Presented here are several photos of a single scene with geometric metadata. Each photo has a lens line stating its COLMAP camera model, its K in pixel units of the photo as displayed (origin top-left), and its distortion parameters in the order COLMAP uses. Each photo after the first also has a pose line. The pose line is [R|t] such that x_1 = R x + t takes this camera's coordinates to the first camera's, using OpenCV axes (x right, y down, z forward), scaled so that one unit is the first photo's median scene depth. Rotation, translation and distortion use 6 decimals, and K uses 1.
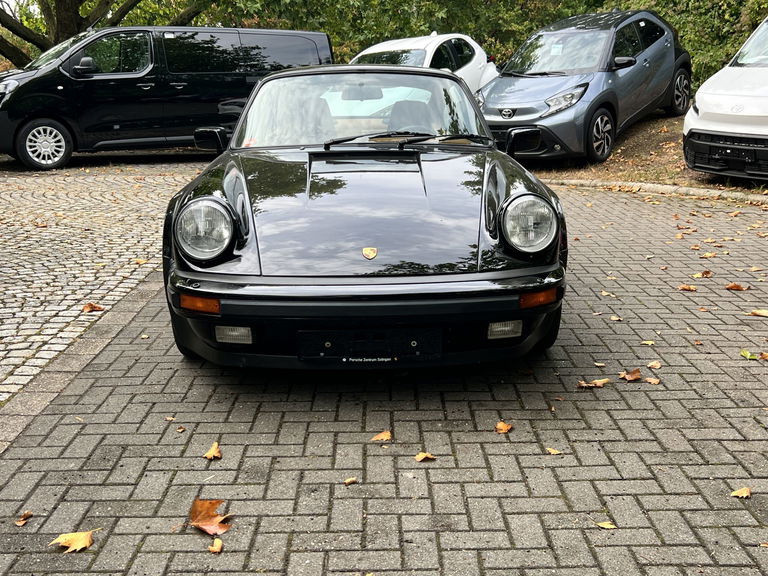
lens RADIAL K [[902.7, 0, 384.0], [0, 902.7, 288.0], [0, 0, 1]] dist [0.016480, -0.020298]
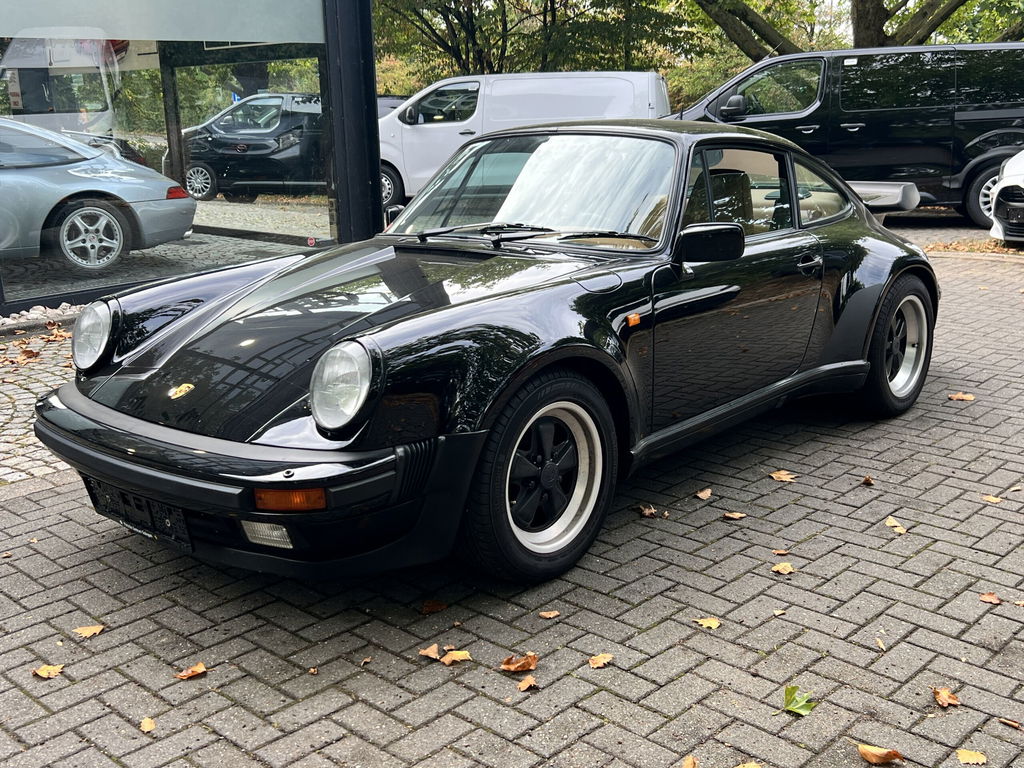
lens RADIAL K [[1091.2, 0, 512.0], [0, 1091.2, 384.0], [0, 0, 1]] dist [0.117215, -0.287660]
pose [[0.725184, 0.149577, -0.672112, 0.725429], [-0.136956, 0.987950, 0.072096, -0.134331], [0.674797, 0.039767, 0.736931, 0.460085]]
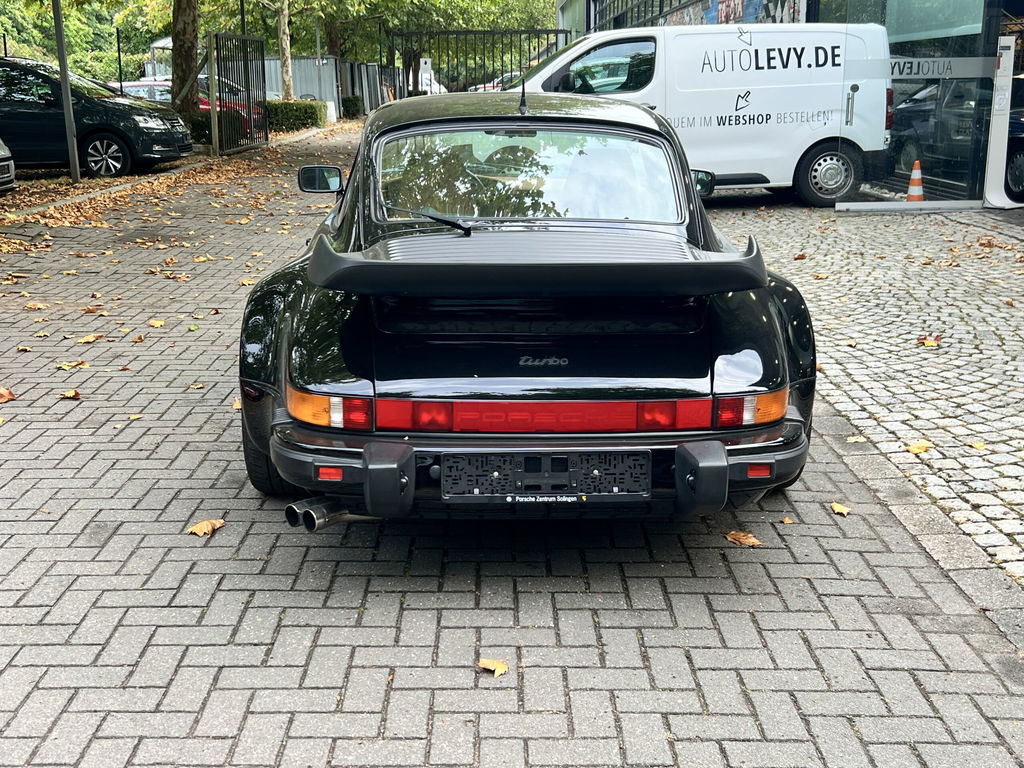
lens RADIAL K [[1147.4, 0, 512.0], [0, 1147.4, 384.0], [0, 0, 1]] dist [0.154038, -0.450419]
pose [[-0.999900, 0.000512, 0.014163, -0.032204], [0.007138, 0.881512, 0.472107, -0.634598], [-0.012243, 0.472161, -0.881427, 2.562649]]
